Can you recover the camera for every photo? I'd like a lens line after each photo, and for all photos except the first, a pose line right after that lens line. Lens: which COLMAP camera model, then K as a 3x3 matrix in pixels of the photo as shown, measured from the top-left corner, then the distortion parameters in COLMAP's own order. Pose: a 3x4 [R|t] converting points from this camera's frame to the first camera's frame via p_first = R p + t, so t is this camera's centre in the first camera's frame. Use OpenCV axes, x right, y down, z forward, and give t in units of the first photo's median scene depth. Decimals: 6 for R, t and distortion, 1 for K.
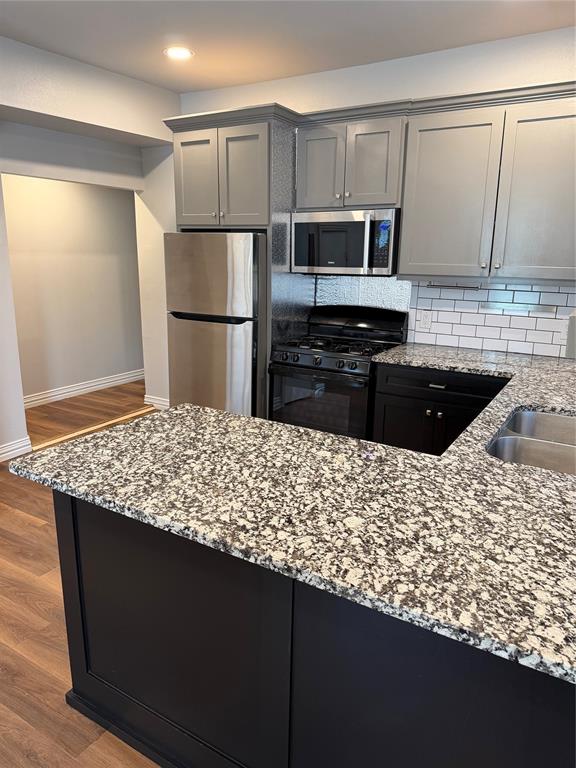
lens RADIAL K [[562.2, 0, 286.1], [0, 562.2, 390.5], [0, 0, 1]] dist [0.073533, -0.081650]
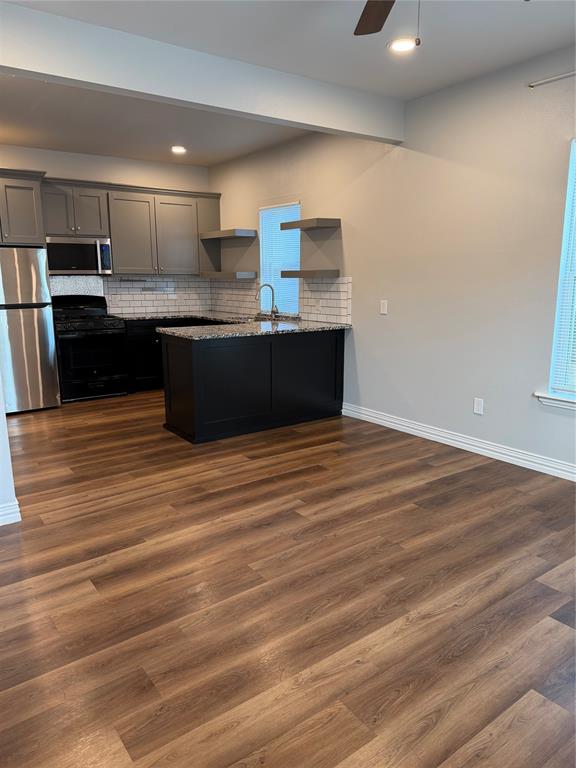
lens RADIAL K [[562.2, 0, 290.2], [0, 562.2, 382.7], [0, 0, 1]] dist [0.073533, -0.081650]
pose [[0.414076, -0.187568, 0.890707, -1.256315], [0.215259, 0.970961, 0.104397, 0.065162], [-0.884423, 0.148505, 0.442427, -0.253367]]
